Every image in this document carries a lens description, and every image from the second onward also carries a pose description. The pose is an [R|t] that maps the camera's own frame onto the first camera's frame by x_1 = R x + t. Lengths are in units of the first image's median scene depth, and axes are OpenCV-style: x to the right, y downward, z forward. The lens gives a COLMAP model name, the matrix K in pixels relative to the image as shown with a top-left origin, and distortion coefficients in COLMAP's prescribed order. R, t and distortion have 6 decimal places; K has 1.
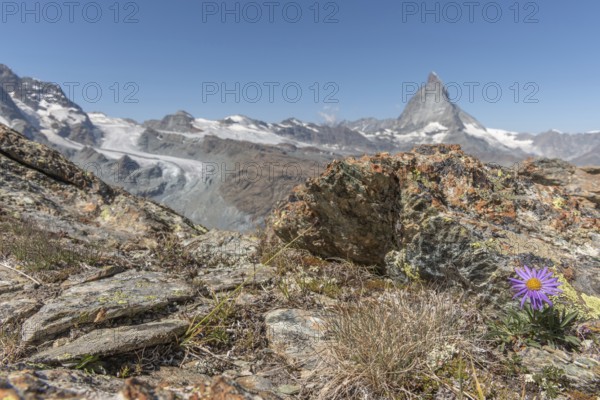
lens RADIAL K [[462.6, 0, 300.0], [0, 462.6, 200.0], [0, 0, 1]] dist [-0.050252, 0.000786]
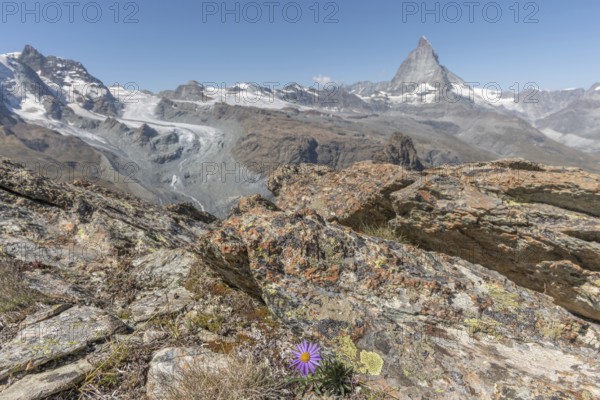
lens RADIAL K [[417.5, 0, 300.0], [0, 417.5, 200.0], [0, 0, 1]] dist [-0.062264, -0.002349]
pose [[0.999326, -0.033358, -0.015291, 0.353544], [0.034716, 0.994442, 0.099397, -0.283303], [0.011891, -0.099861, 0.994930, -0.149875]]
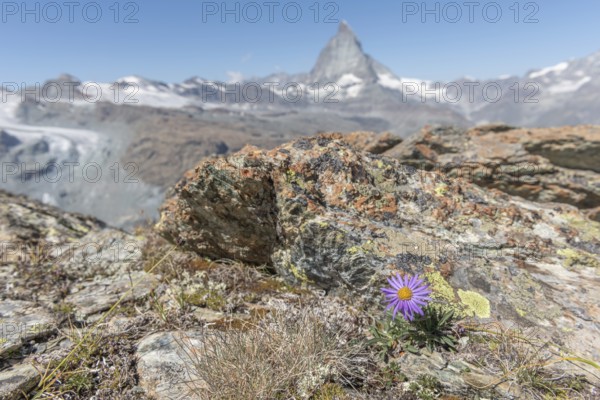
lens RADIAL K [[493.5, 0, 306.7], [0, 493.5, 201.9], [0, 0, 1]] dist [-0.037976, 0.003885]
pose [[0.979634, -0.087474, 0.180739, 0.089655], [0.072935, 0.993657, 0.085592, -0.076448], [-0.187079, -0.070667, 0.979800, 0.015151]]
